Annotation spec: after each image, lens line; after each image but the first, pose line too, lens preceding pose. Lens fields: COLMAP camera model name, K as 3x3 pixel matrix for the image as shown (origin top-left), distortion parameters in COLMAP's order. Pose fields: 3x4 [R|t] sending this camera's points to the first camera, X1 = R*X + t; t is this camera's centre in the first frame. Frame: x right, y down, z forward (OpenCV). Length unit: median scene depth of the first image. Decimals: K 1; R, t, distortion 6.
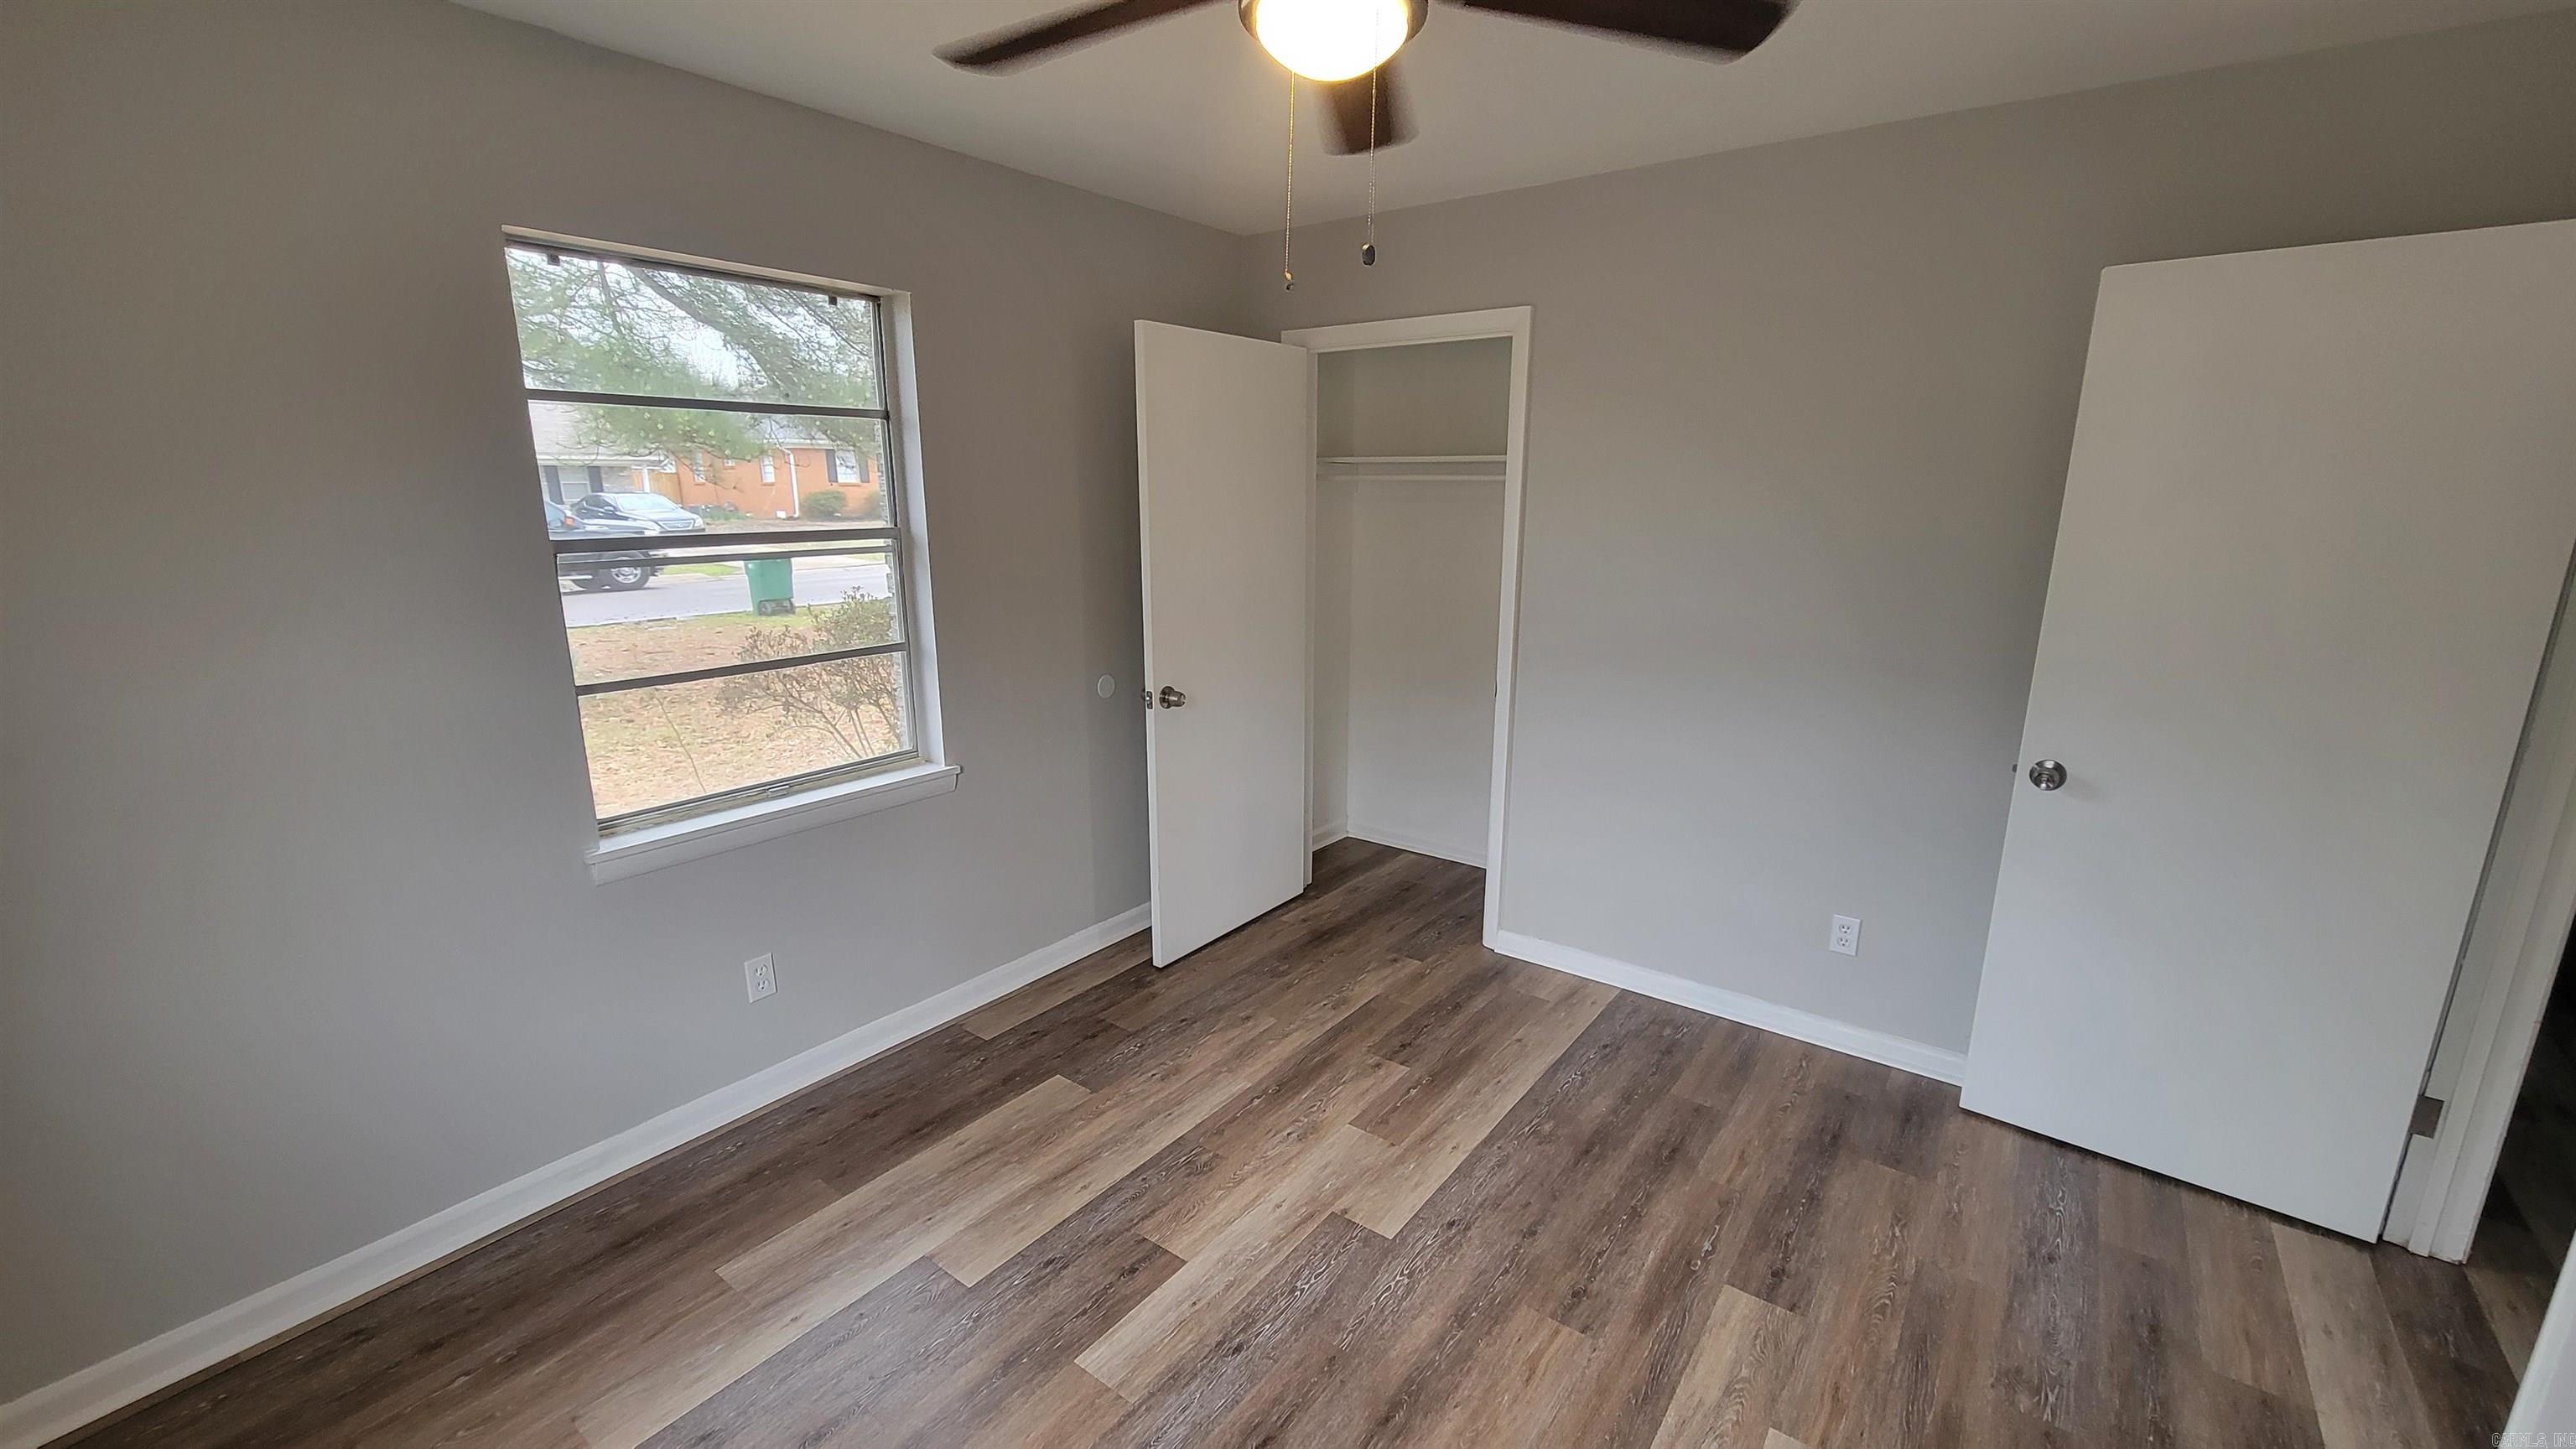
lens RADIAL K [[1055.7, 0, 1283.2], [0, 1055.7, 717.9], [0, 0, 1]] dist [0.018447, -0.000269]
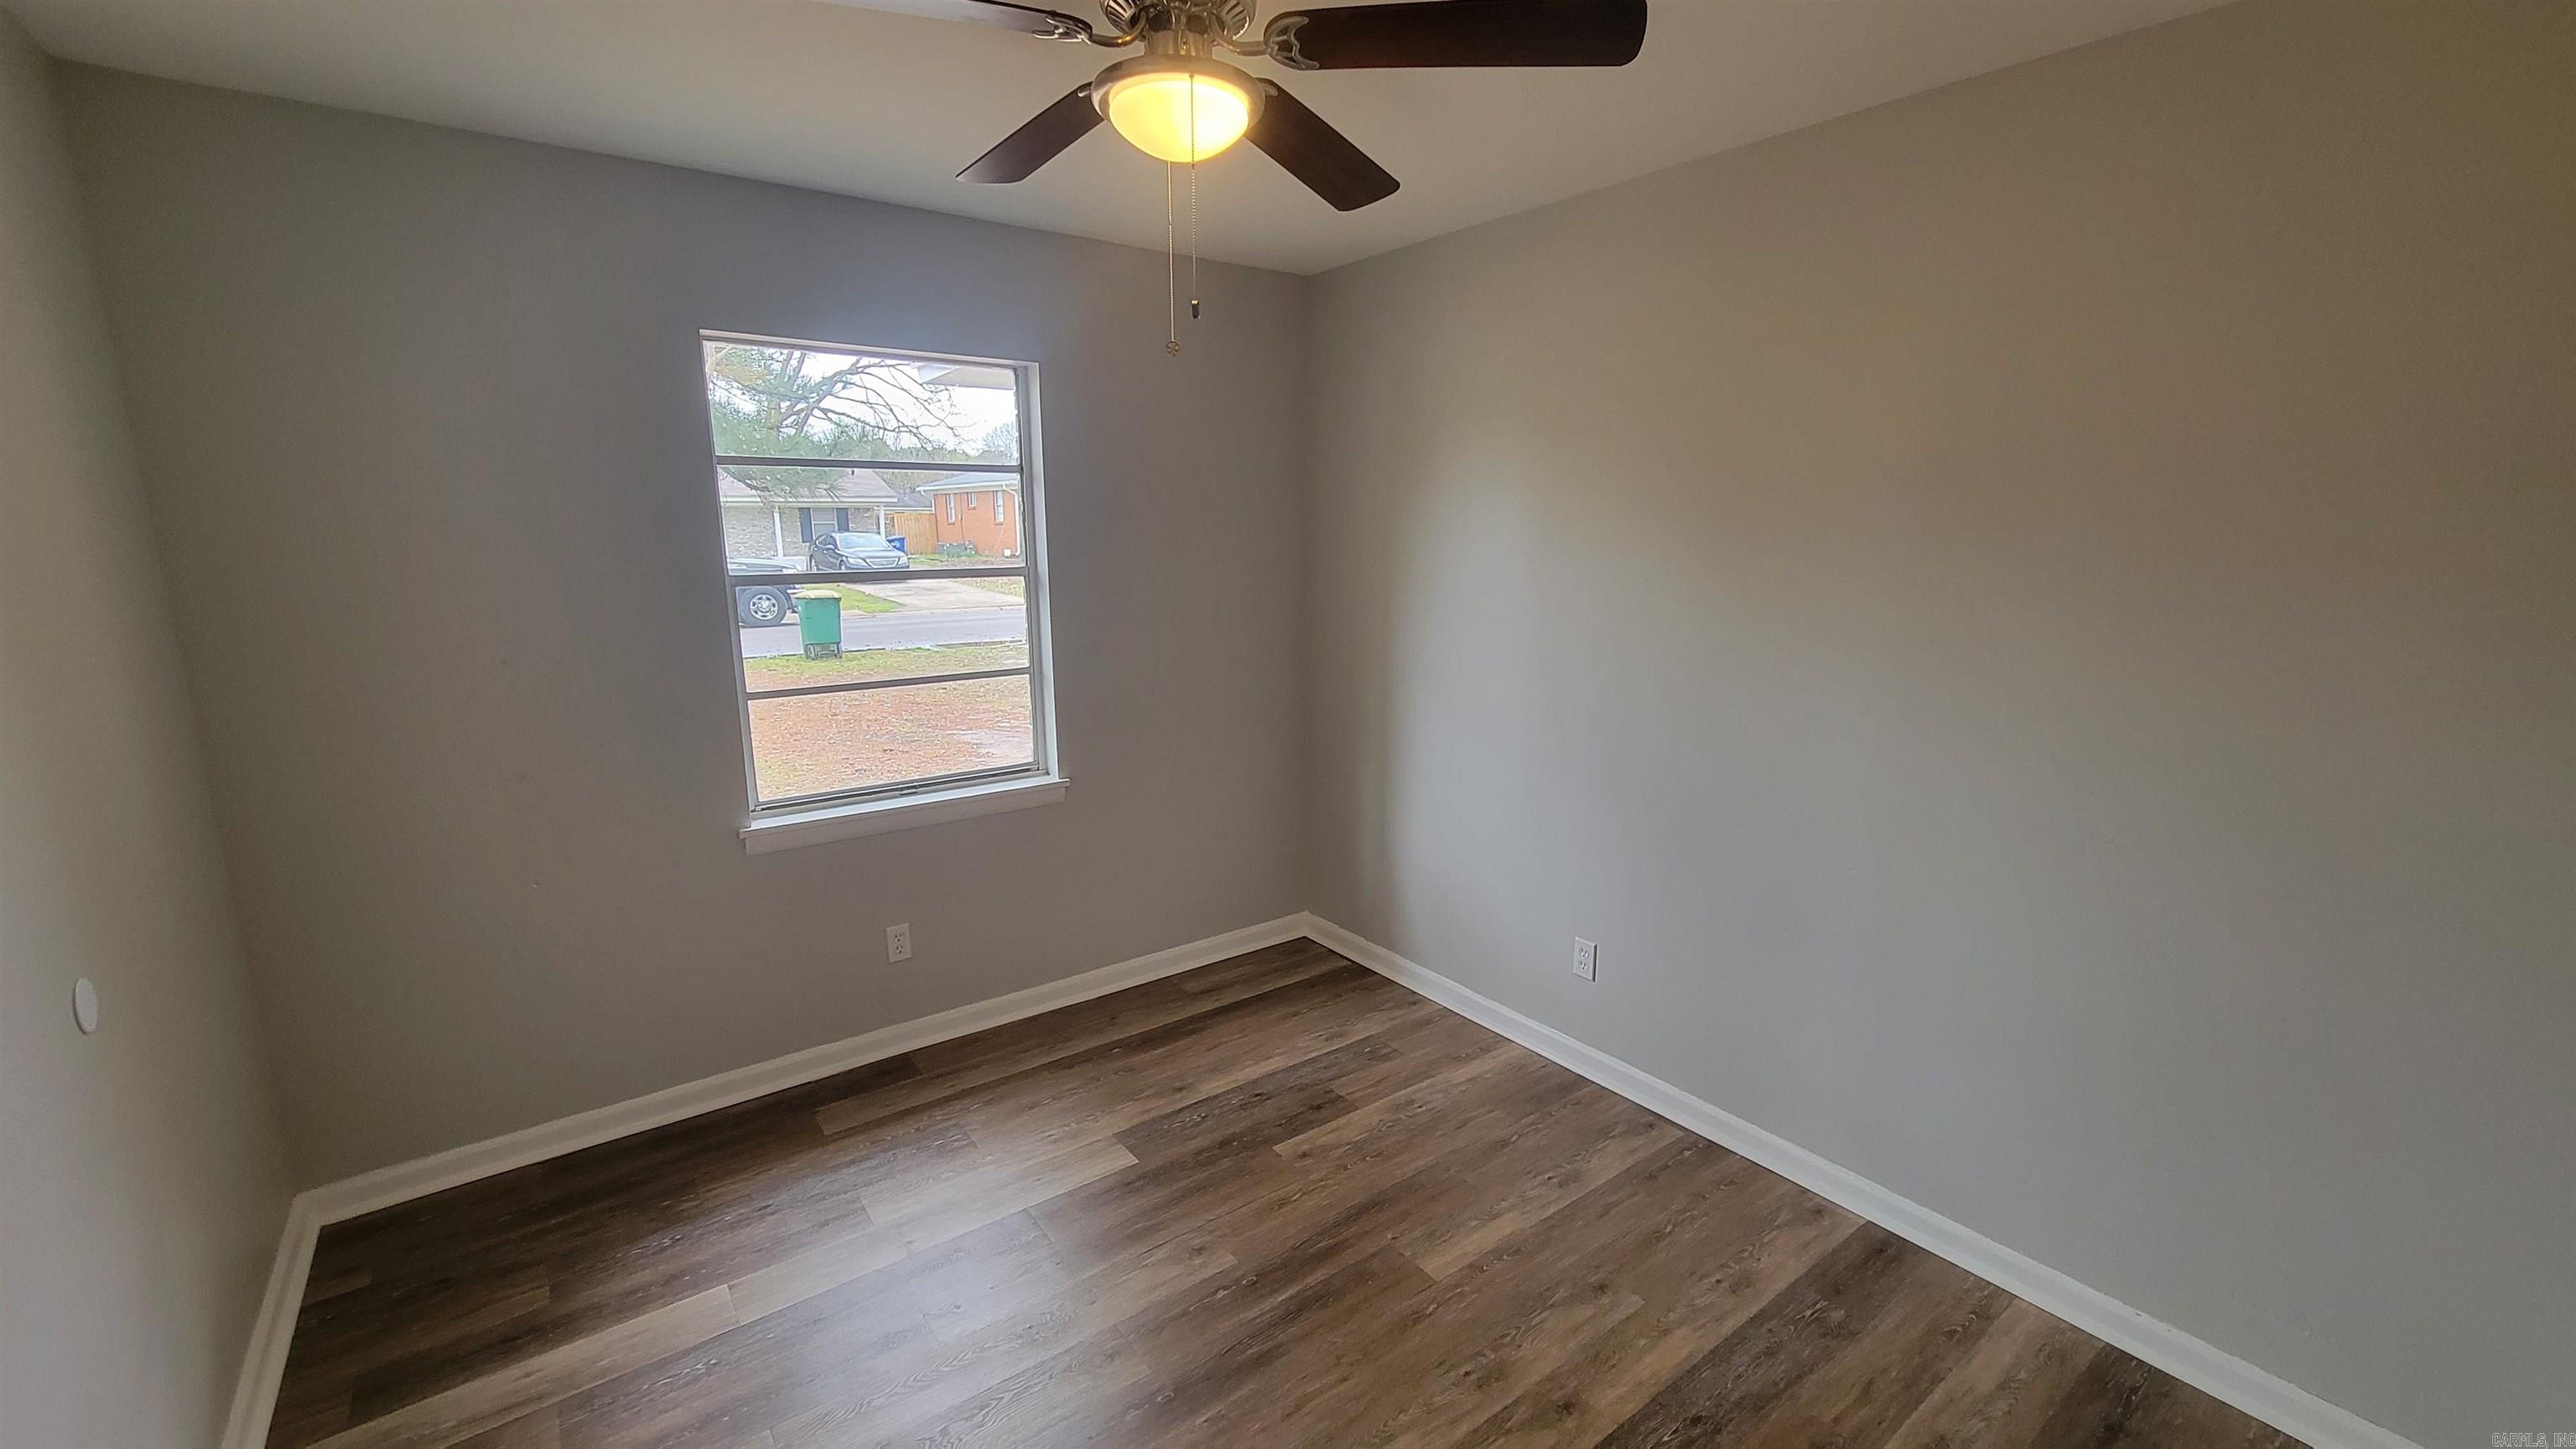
lens RADIAL K [[1020.5, 0, 1288.0], [0, 1020.5, 724.5], [0, 0, 1]] dist [-0.001022, 0.000056]
pose [[0.963501, 0.056072, -0.261766, 0.252469], [-0.062035, 0.997968, -0.014569, -0.014264], [0.260417, 0.030276, 0.965021, 0.019650]]
